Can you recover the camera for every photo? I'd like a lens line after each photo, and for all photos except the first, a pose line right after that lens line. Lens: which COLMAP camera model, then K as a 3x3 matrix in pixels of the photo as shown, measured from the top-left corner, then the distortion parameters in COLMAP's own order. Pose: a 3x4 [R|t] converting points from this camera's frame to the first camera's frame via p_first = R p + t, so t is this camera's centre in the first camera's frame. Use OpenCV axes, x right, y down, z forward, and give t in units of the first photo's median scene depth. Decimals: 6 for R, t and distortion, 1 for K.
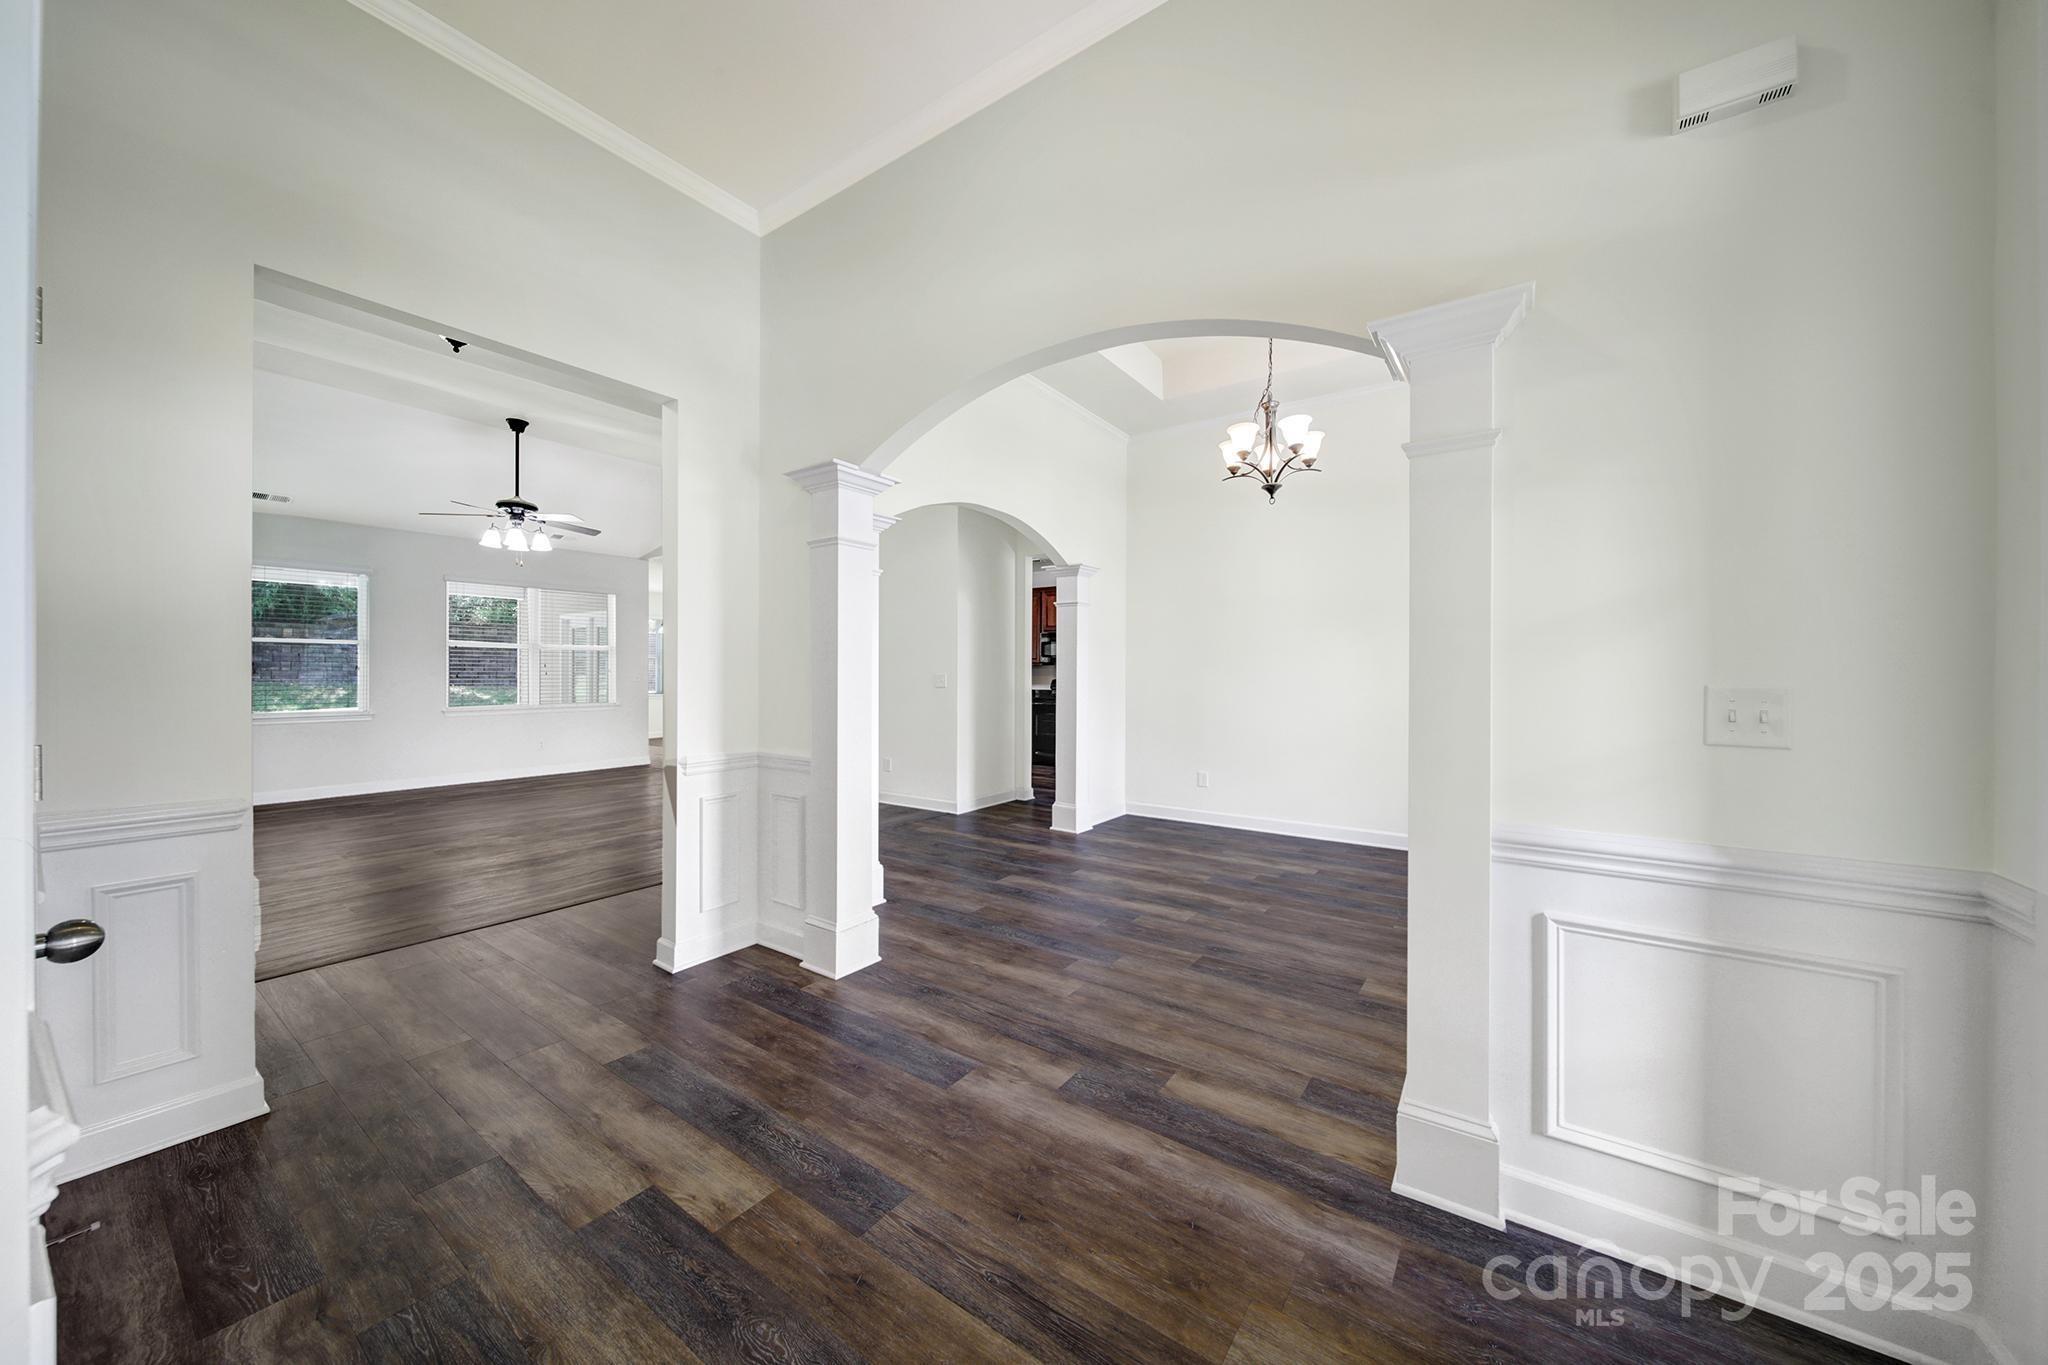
lens RADIAL K [[719.5, 0, 1031.2], [0, 719.5, 663.4], [0, 0, 1]] dist [0.002480, 0.000060]
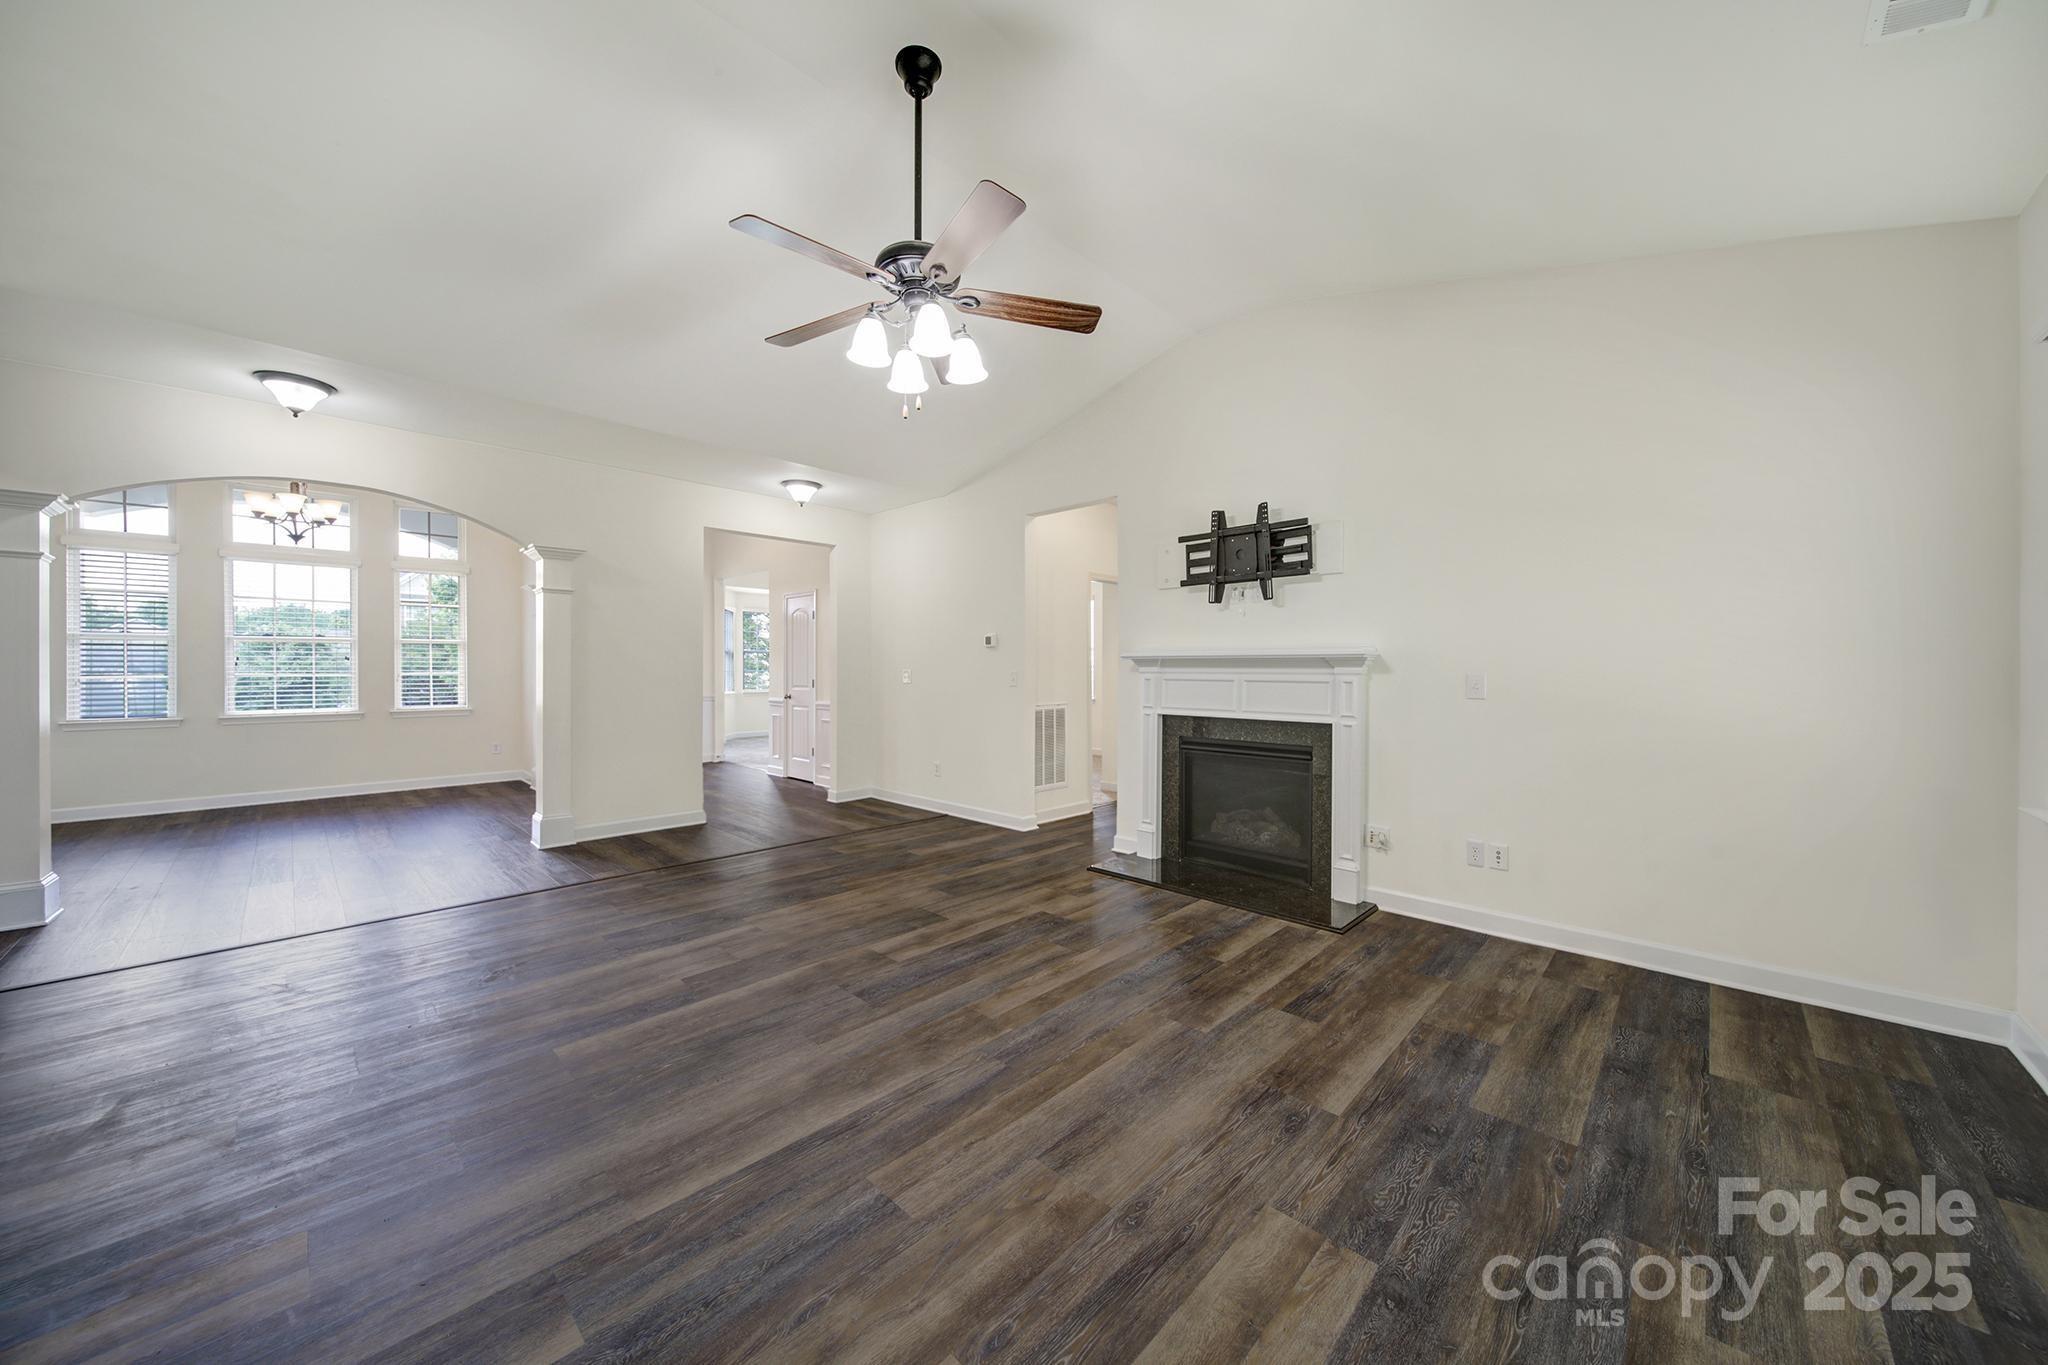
lens RADIAL K [[712.3, 0, 1022.2], [0, 712.3, 672.0], [0, 0, 1]] dist [-0.000786, -0.001532]
pose [[-0.987909, -0.000954, 0.155029, -1.783988], [-0.002187, 0.999967, -0.007783, 0.036292], [-0.155017, -0.008028, -0.987879, 2.978937]]
